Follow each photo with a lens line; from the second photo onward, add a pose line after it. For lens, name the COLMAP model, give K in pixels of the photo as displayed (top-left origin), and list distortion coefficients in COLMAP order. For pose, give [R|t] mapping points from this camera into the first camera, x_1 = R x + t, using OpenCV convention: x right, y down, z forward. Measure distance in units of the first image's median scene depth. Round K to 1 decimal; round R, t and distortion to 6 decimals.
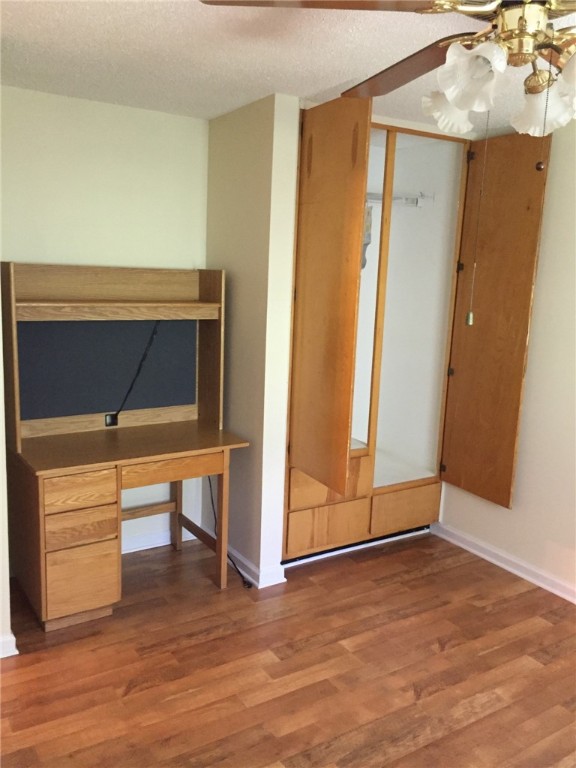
lens RADIAL K [[663.3, 0, 288.0], [0, 663.3, 384.0], [0, 0, 1]] dist [0.078191, -0.105468]
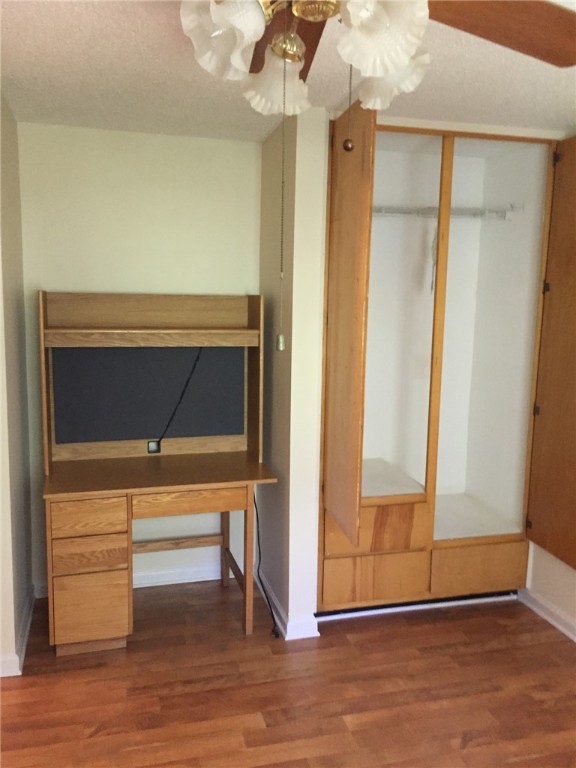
lens RADIAL K [[663.3, 0, 288.0], [0, 663.3, 384.0], [0, 0, 1]] dist [0.078191, -0.105468]
pose [[0.955264, 0.023140, -0.294848, 0.225326], [-0.036155, 0.998594, -0.038767, -0.008879], [0.293536, 0.047693, 0.954757, 0.109231]]
